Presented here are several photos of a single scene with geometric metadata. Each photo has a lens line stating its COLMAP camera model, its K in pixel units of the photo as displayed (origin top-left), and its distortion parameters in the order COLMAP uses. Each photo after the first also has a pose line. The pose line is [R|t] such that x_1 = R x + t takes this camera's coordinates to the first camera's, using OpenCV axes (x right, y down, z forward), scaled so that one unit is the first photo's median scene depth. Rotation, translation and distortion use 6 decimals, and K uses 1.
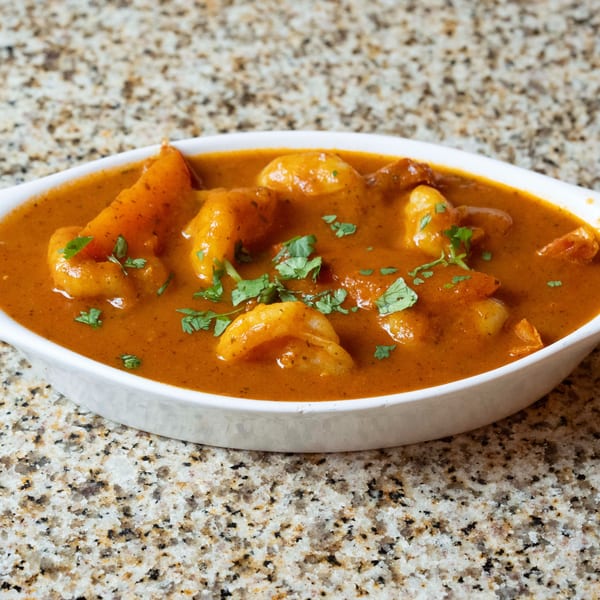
lens RADIAL K [[2662.9, 0, 298.0], [0, 2662.9, 300.5], [0, 0, 1]] dist [-0.174467, 0.000000]
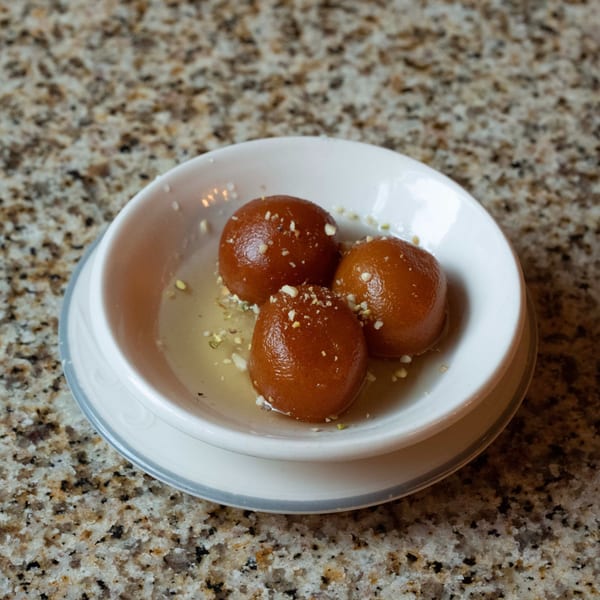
lens RADIAL K [[2662.9, 0, 297.0], [0, 2662.9, 316.7], [0, 0, 1]] dist [-0.174467, 0.000000]
pose [[0.999050, -0.035642, 0.025093, -0.013094], [0.033952, 0.997317, 0.064859, -0.017192], [-0.027338, -0.063945, 0.997579, 0.126086]]
